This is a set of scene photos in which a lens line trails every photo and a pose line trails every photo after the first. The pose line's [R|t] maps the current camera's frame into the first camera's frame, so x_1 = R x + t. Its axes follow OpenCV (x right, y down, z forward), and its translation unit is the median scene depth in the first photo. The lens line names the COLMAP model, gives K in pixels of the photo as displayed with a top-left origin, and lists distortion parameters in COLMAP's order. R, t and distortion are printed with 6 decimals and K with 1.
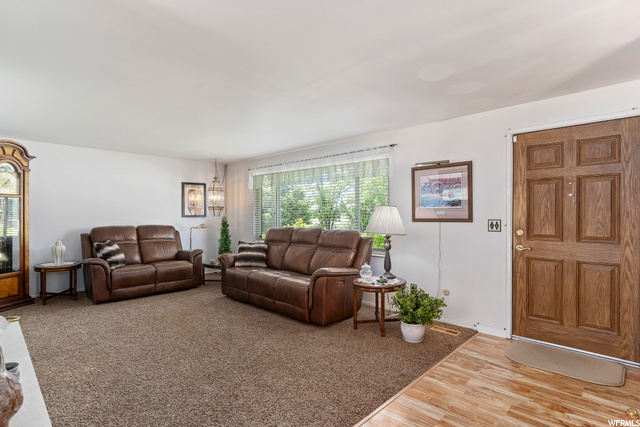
lens RADIAL K [[332.0, 0, 291.5], [0, 332.0, 212.7], [0, 0, 1]] dist [-0.011140, 0.010121]
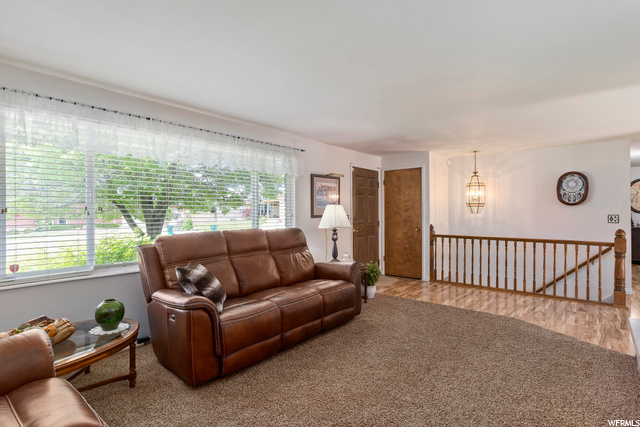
lens RADIAL K [[332.0, 0, 319.0], [0, 332.0, 214.9], [0, 0, 1]] dist [-0.011140, 0.010121]
pose [[-0.080982, -0.012894, 0.996632, -0.851941], [0.003847, 0.999905, 0.013249, -0.000051], [-0.996708, 0.004907, -0.080925, 1.076125]]
